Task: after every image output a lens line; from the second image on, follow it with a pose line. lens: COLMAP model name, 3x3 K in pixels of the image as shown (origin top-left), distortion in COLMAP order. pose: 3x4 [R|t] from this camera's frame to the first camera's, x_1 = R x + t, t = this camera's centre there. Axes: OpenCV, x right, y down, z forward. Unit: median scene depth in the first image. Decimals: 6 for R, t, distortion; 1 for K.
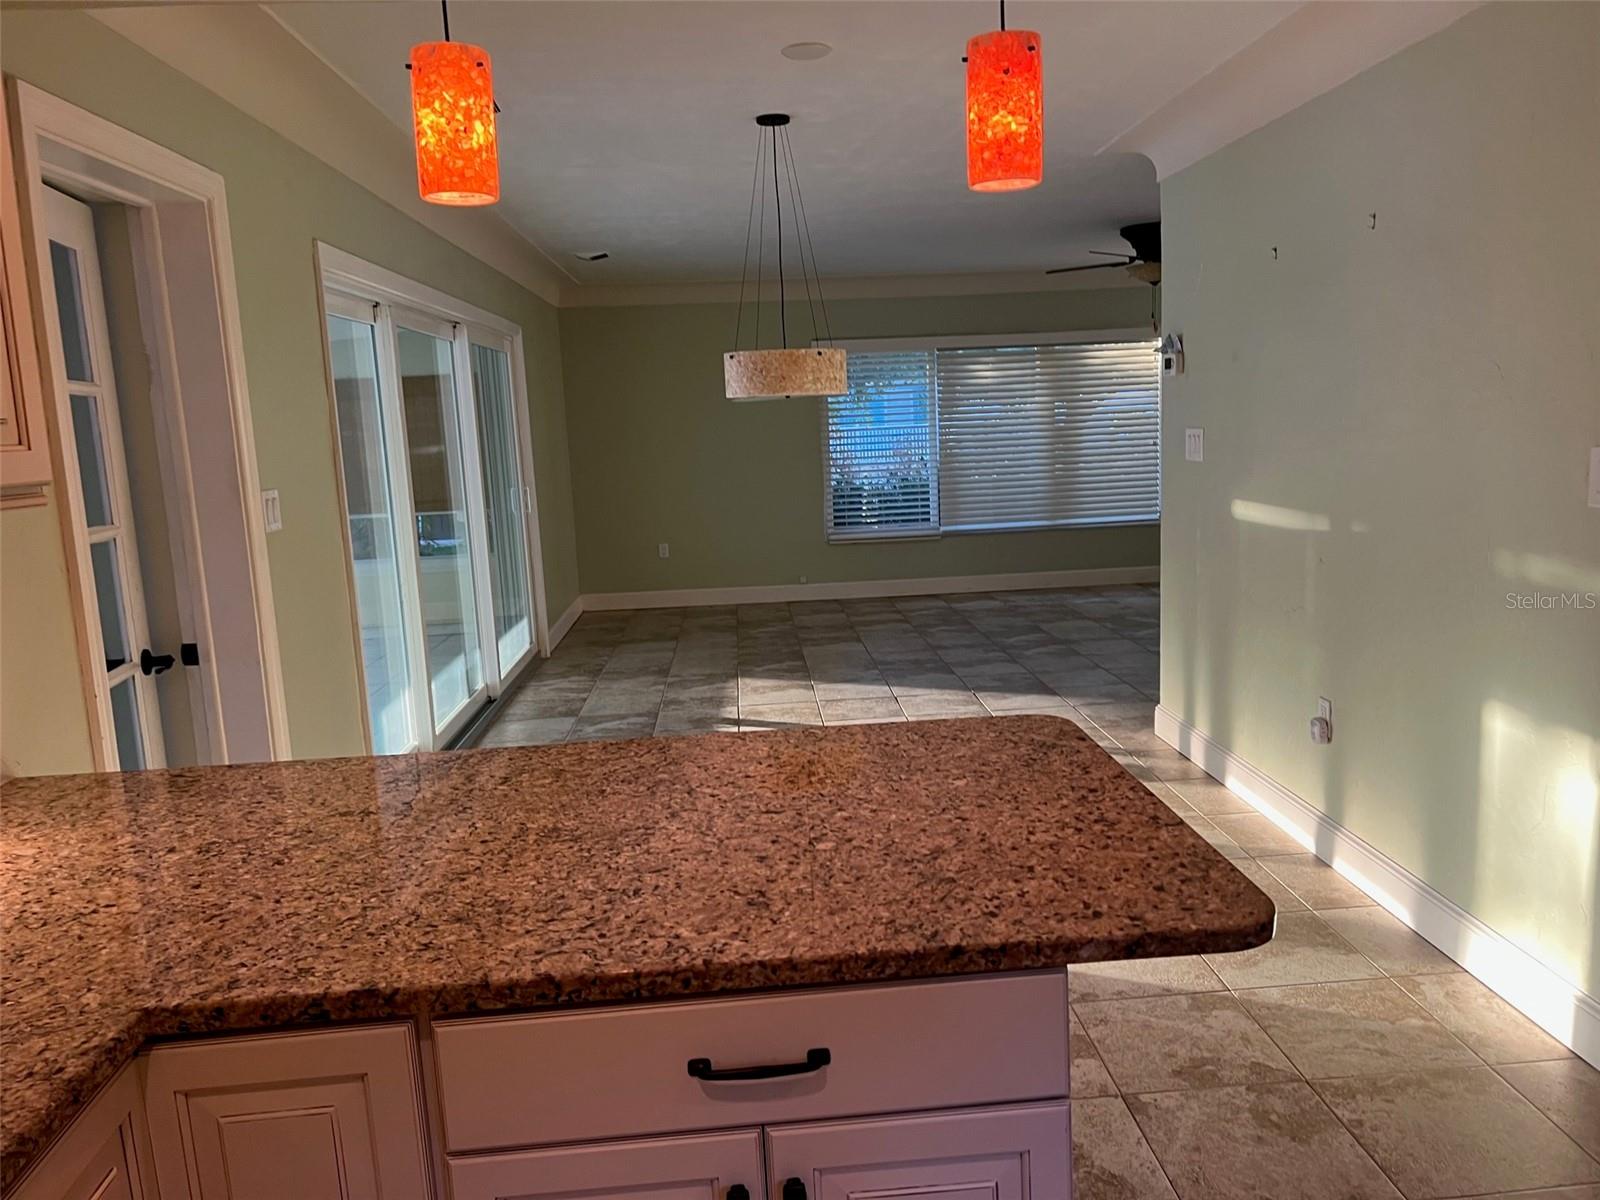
lens RADIAL K [[1199.9, 0, 799.8], [0, 1199.9, 613.0], [0, 0, 1]] dist [0.068130, -0.062596]
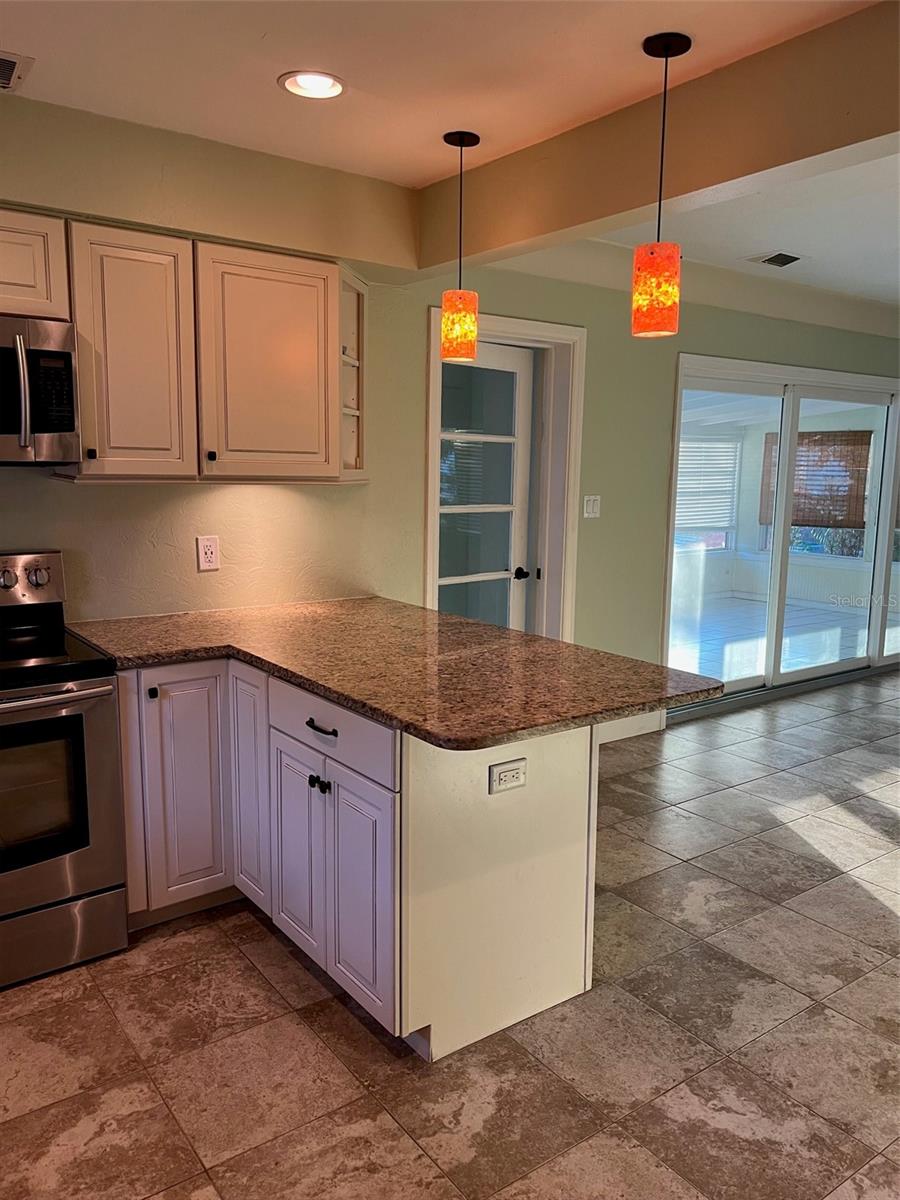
lens RADIAL K [[899.9, 0, 456.6], [0, 899.9, 606.6], [0, 0, 1]] dist [0.068130, -0.062596]
pose [[0.537613, 0.185482, -0.822538, 1.166364], [-0.177535, 0.978537, 0.104623, -0.078691], [0.824290, 0.089783, 0.559004, 0.135613]]
